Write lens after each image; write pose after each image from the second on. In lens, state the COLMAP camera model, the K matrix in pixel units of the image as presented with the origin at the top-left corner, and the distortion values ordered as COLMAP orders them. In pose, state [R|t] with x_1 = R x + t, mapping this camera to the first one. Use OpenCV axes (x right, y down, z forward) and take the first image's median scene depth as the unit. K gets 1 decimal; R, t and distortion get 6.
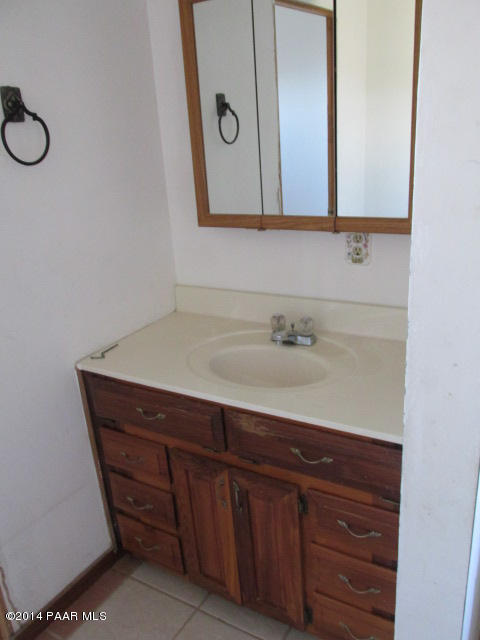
lens RADIAL K [[526.2, 0, 240.0], [0, 526.2, 320.0], [0, 0, 1]] dist [-0.046209, 0.001571]
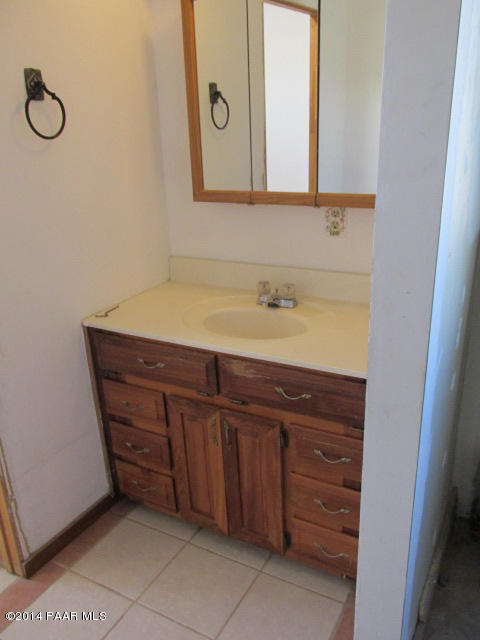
lens RADIAL K [[526.2, 0, 240.0], [0, 526.2, 320.0], [0, 0, 1]] dist [-0.046209, 0.001571]
pose [[0.998956, 0.016006, 0.042778, -0.027522], [-0.016538, 0.999790, 0.012096, 0.065360], [-0.042575, -0.012791, 0.999011, -0.131958]]
